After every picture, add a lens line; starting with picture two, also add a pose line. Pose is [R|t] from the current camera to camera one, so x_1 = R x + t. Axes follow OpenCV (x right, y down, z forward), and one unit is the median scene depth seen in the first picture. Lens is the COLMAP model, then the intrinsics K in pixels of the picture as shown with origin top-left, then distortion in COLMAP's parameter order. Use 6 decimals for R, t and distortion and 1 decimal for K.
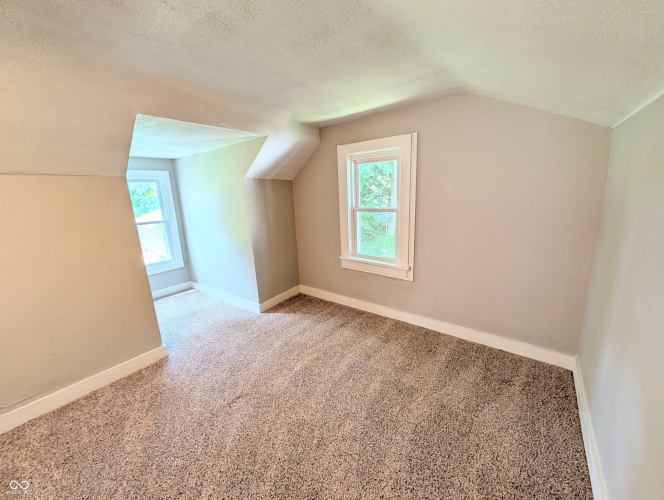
lens RADIAL K [[260.8, 0, 332.0], [0, 260.8, 250.0], [0, 0, 1]] dist [0.011551, -0.000020]
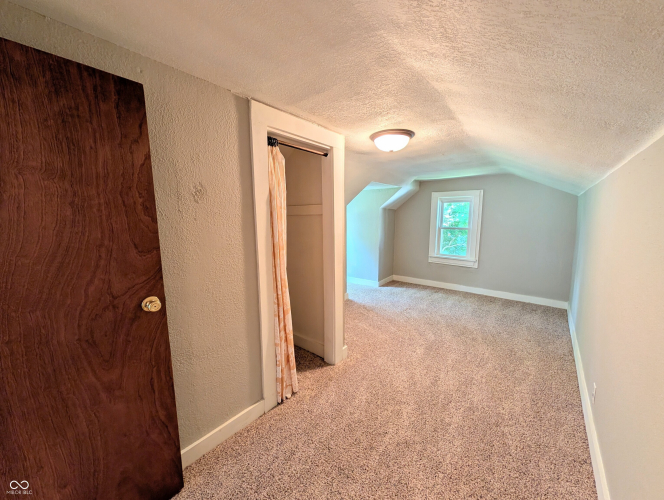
lens RADIAL K [[260.2, 0, 332.0], [0, 260.2, 250.0], [0, 0, 1]] dist [-0.000603, -0.000044]
pose [[0.998375, 0.052283, -0.022679, -0.648592], [-0.054244, 0.993824, -0.096809, 0.220550], [0.017478, 0.097882, 0.995045, -0.804578]]
